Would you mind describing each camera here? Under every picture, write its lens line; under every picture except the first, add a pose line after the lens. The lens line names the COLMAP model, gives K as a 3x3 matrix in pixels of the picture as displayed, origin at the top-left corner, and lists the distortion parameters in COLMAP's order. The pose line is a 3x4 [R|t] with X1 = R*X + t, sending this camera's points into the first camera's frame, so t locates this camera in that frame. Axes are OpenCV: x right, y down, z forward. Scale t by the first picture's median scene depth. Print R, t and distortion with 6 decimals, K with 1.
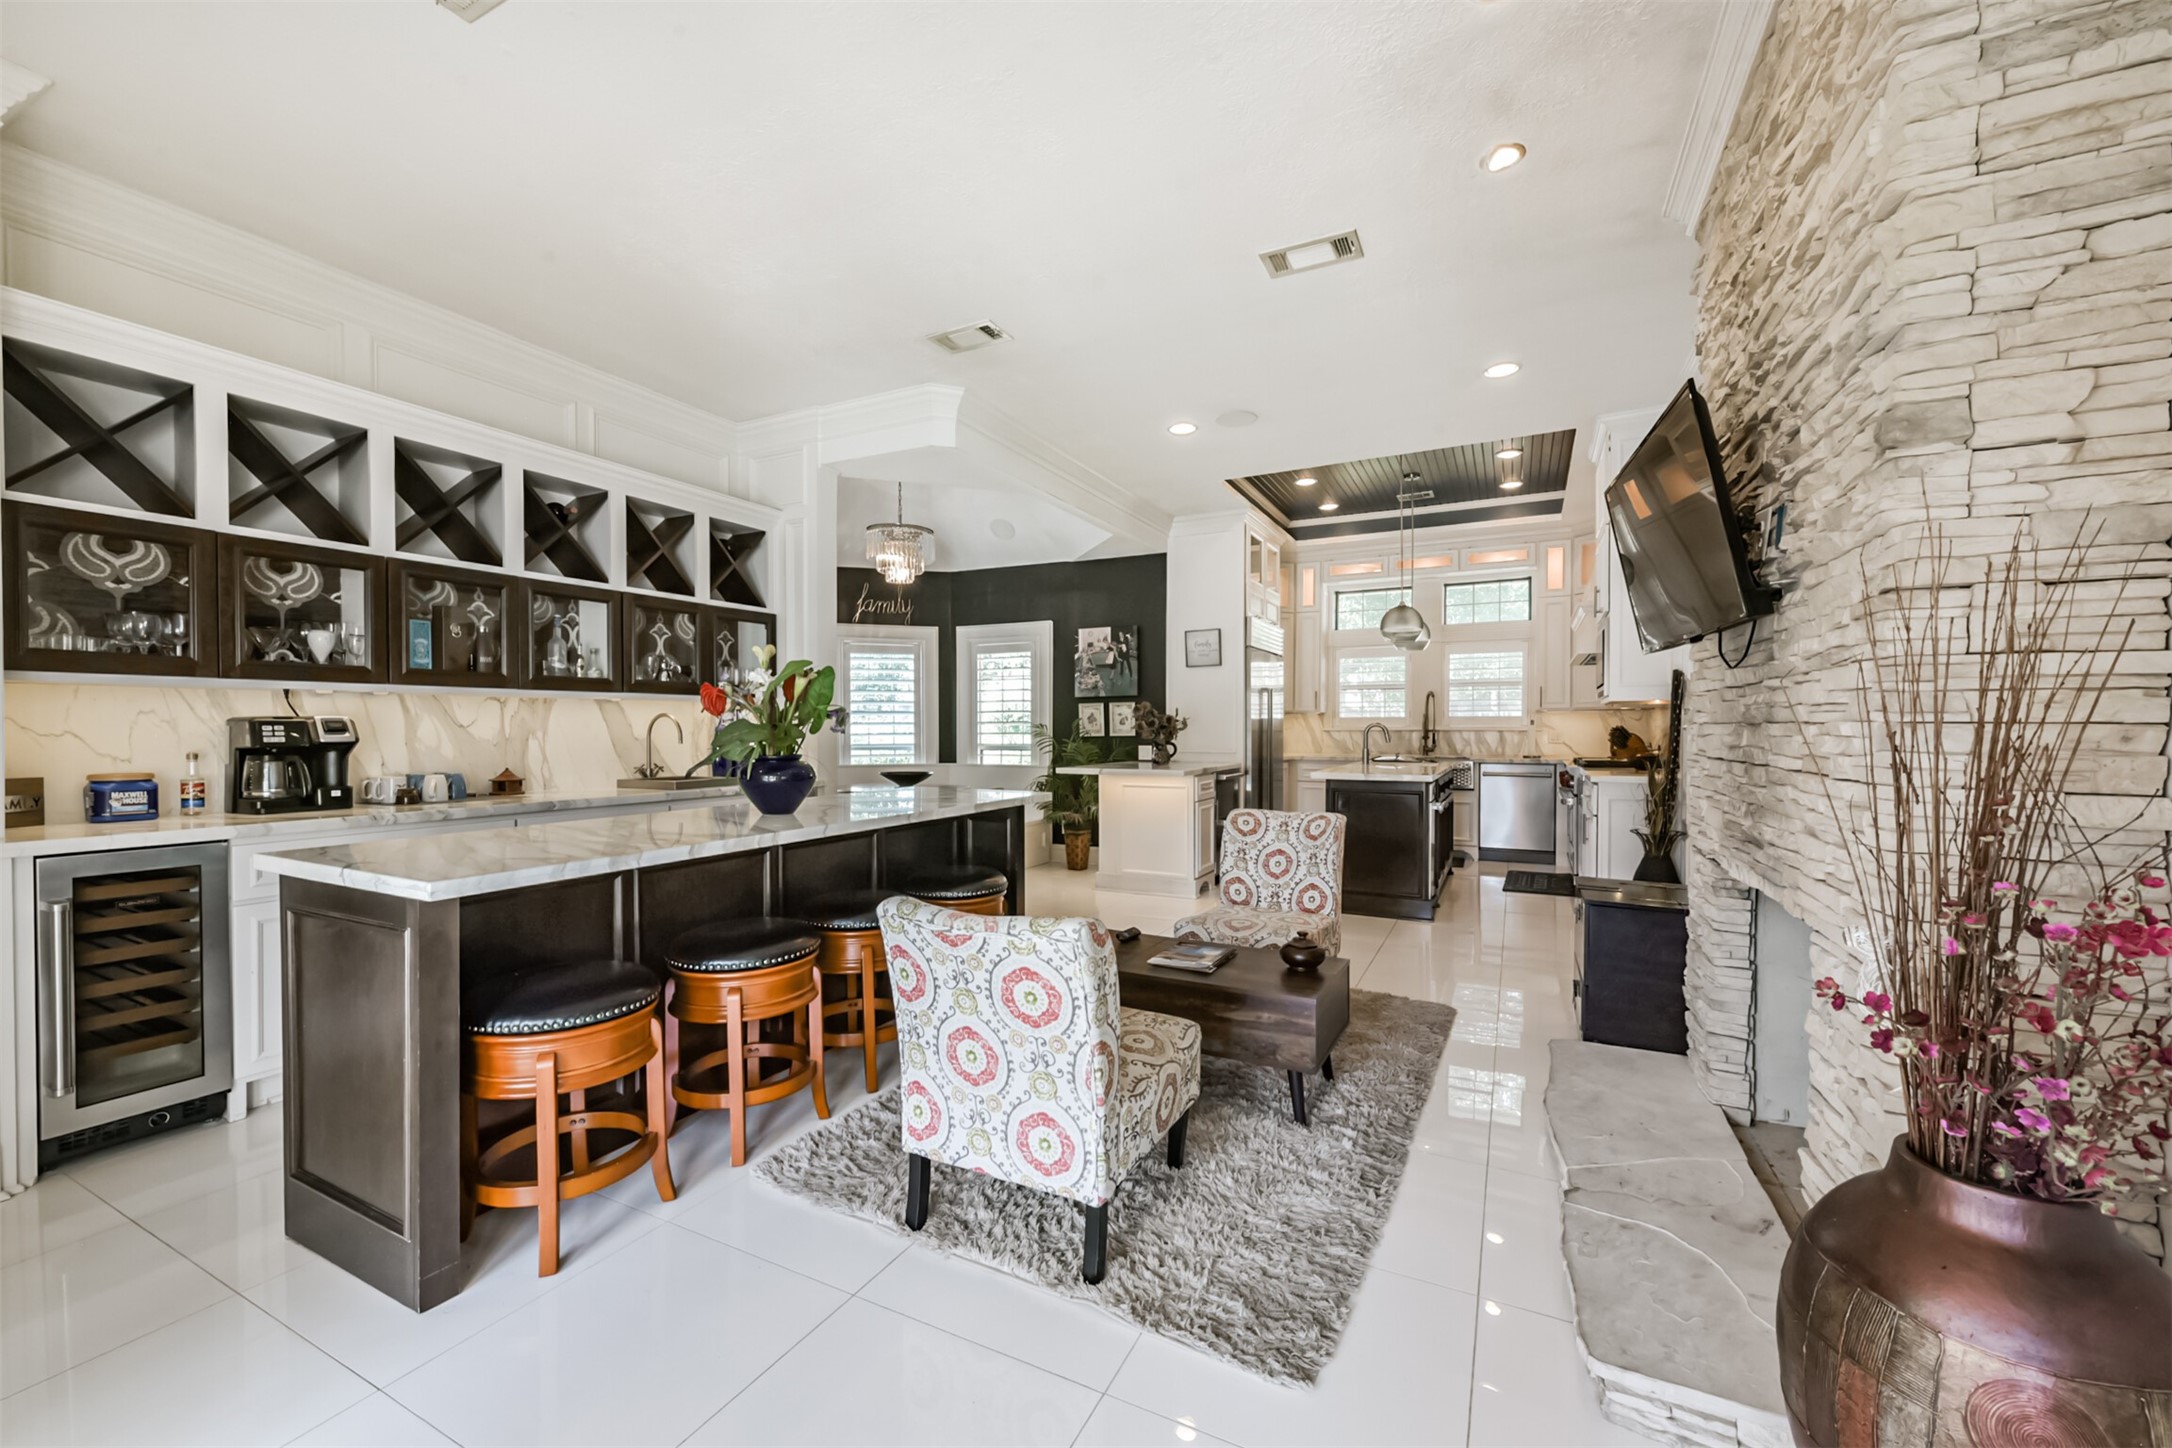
lens RADIAL K [[851.9, 0, 1090.9], [0, 851.9, 738.1], [0, 0, 1]] dist [0.009516, -0.003941]
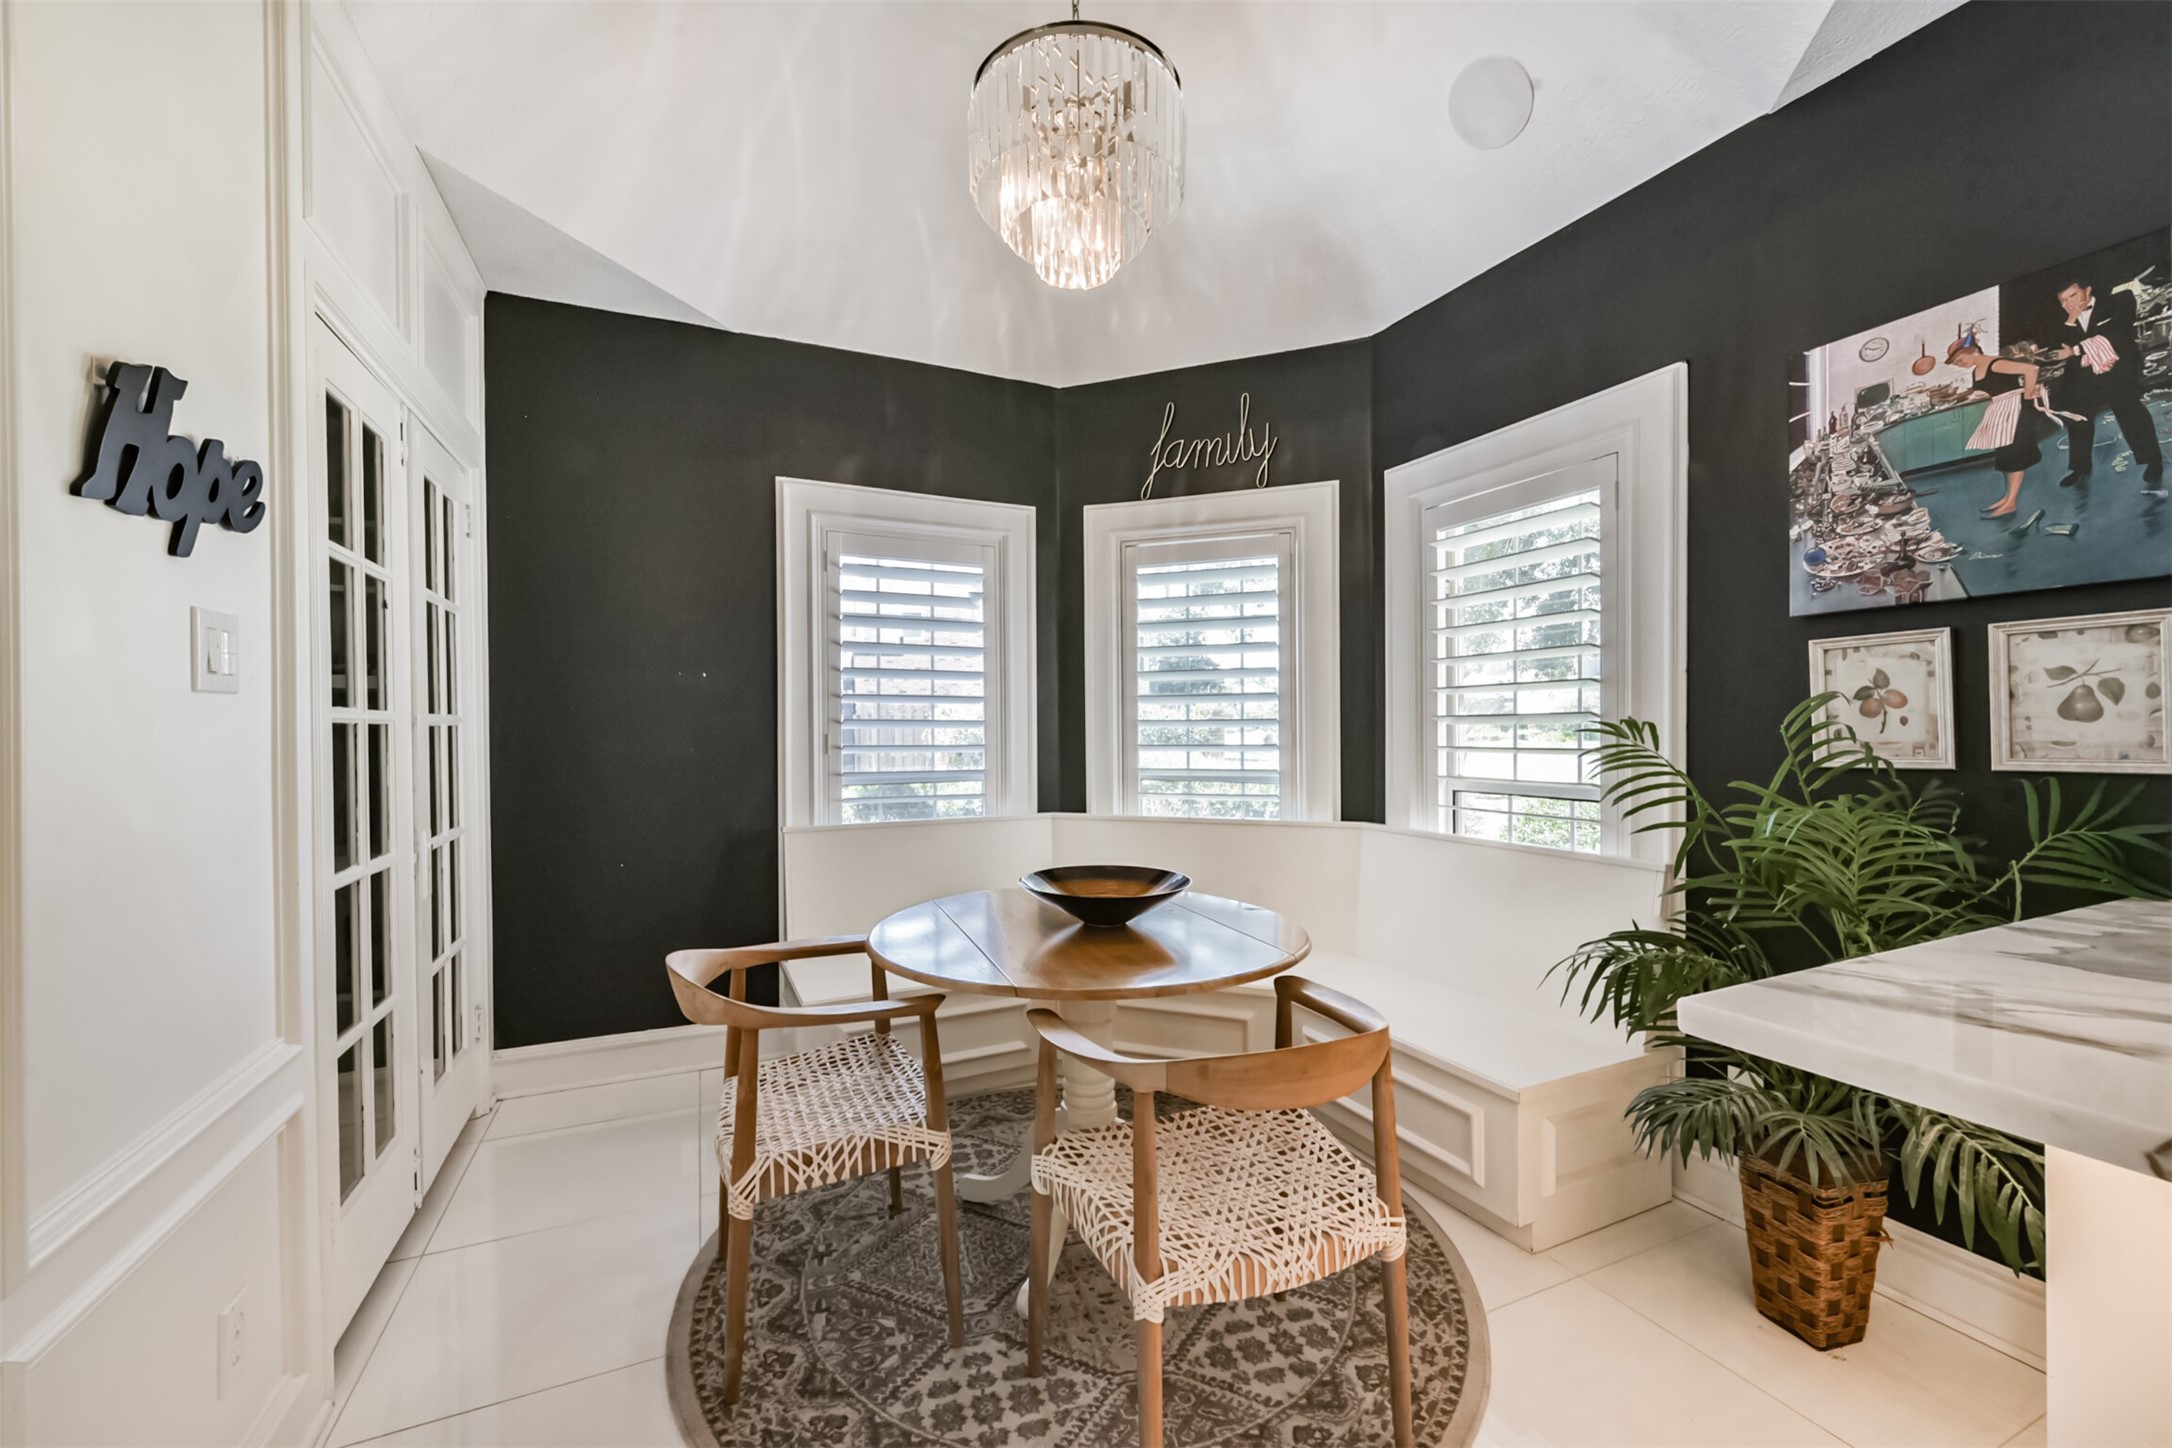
lens RADIAL K [[851.9, 0, 1059.7], [0, 851.9, 730.3], [0, 0, 1]] dist [0.009516, -0.003941]
pose [[0.765363, -0.002659, -0.643593, -0.021046], [-0.001326, 0.999983, -0.005708, -0.011042], [0.643597, 0.005222, 0.765347, 0.646691]]
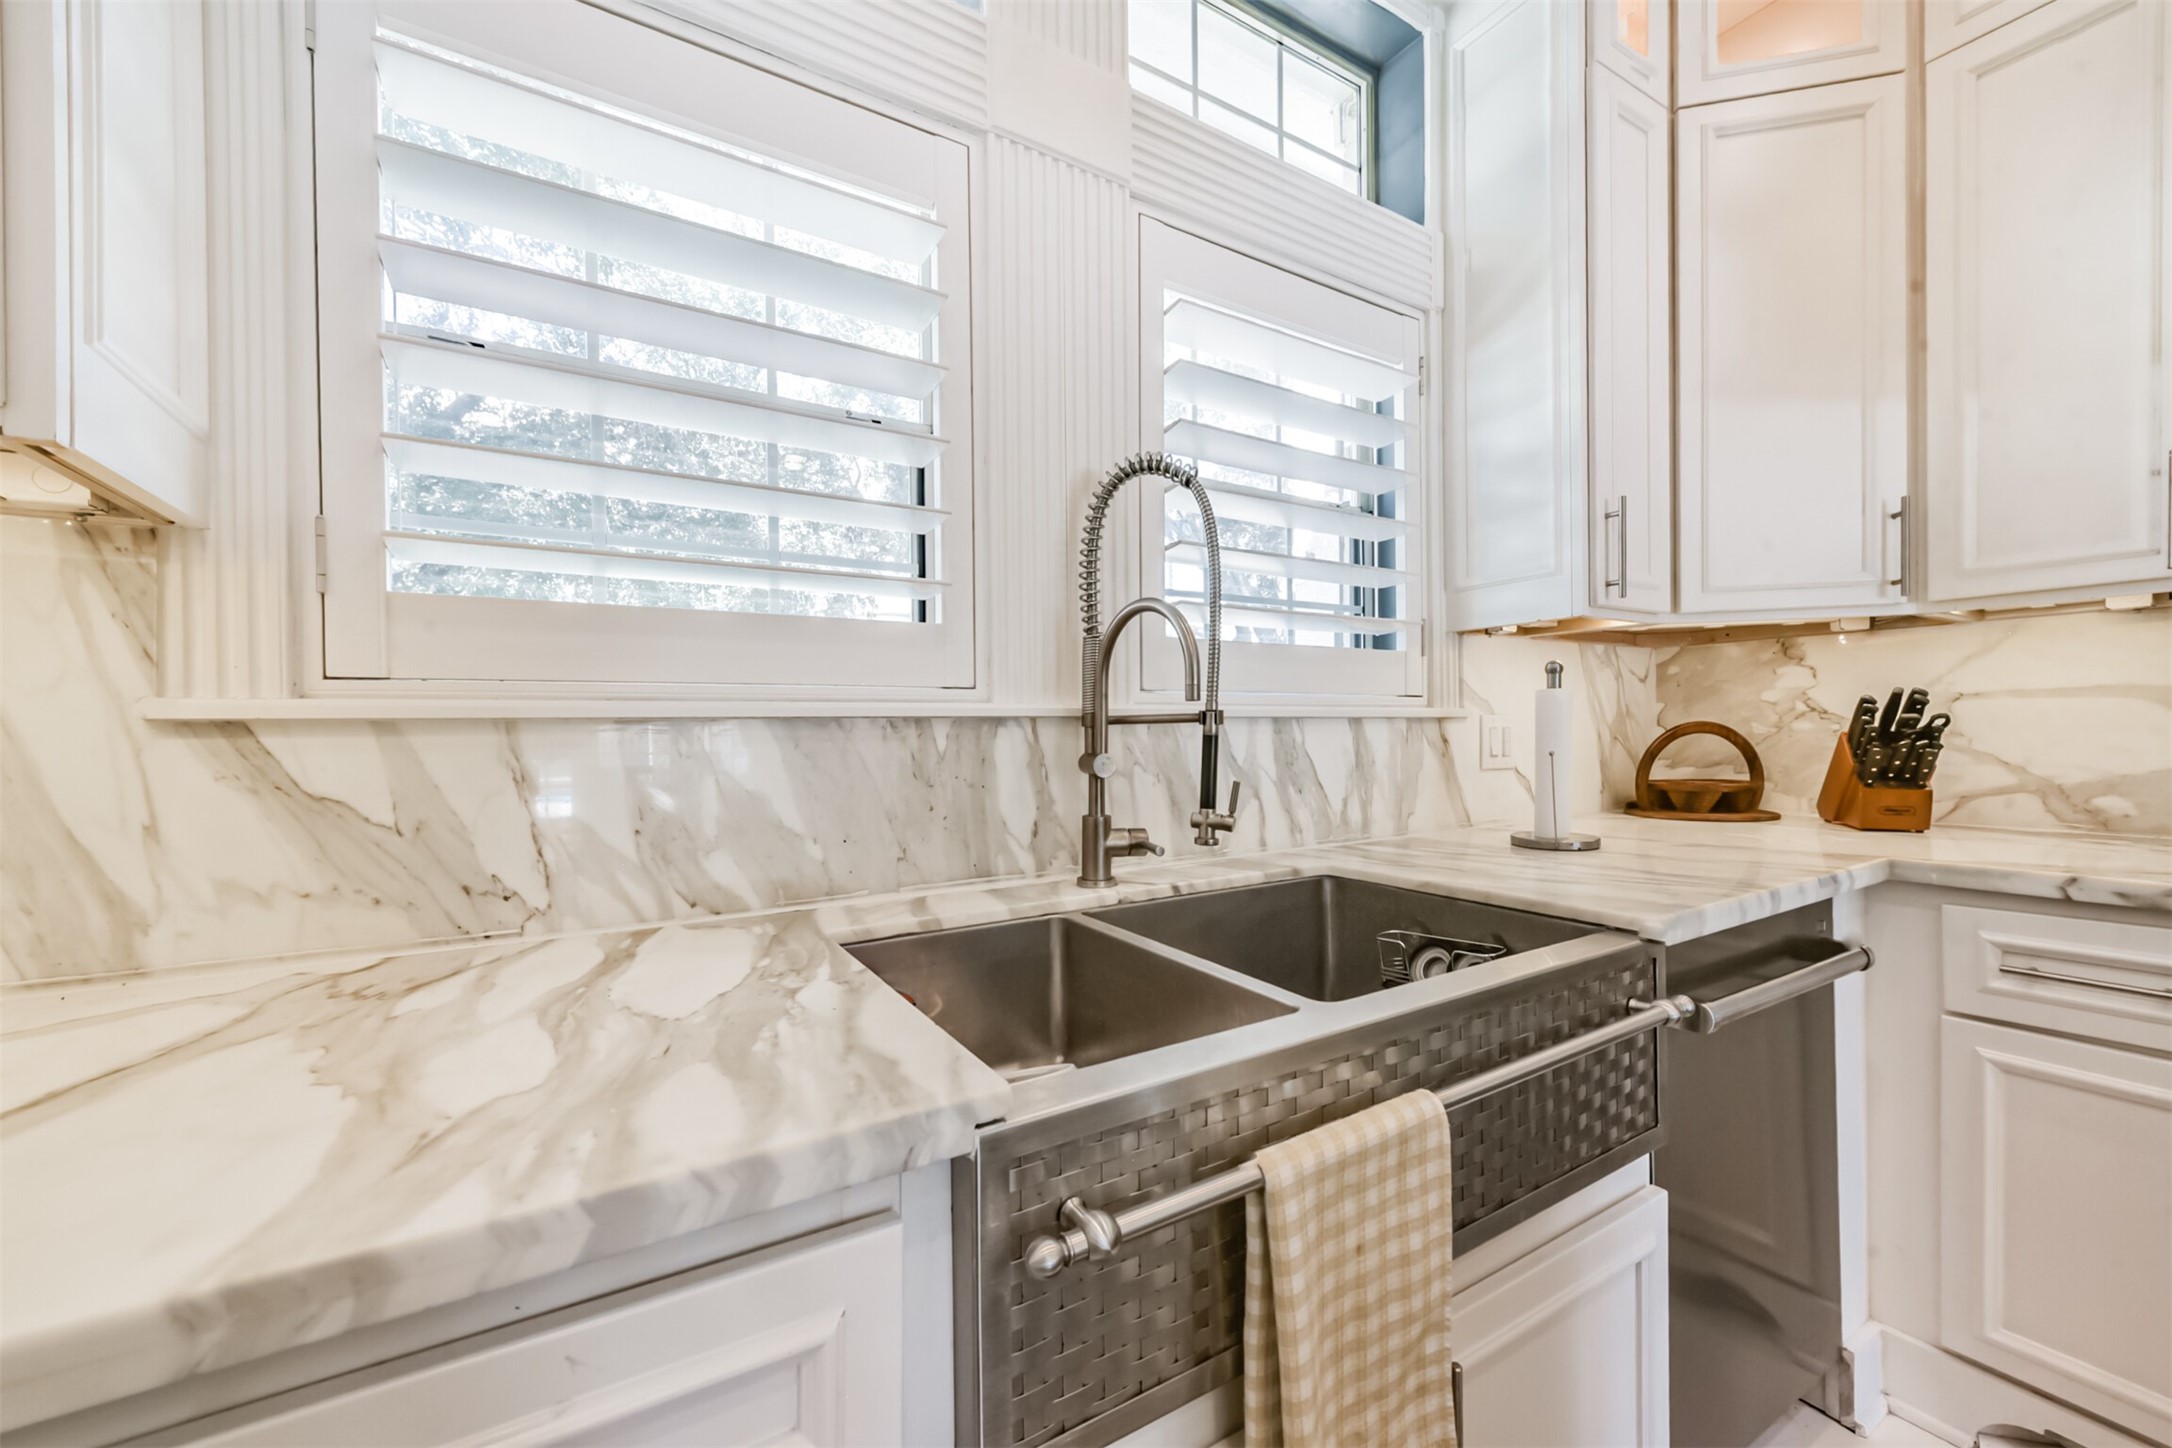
lens RADIAL K [[851.9, 0, 1067.4], [0, 851.9, 739.8], [0, 0, 1]] dist [0.009516, -0.003941]
pose [[0.524933, -0.015482, 0.851003, 0.286817], [0.021594, 0.999755, 0.004867, -0.006121], [-0.850870, 0.015822, 0.525138, 1.016429]]
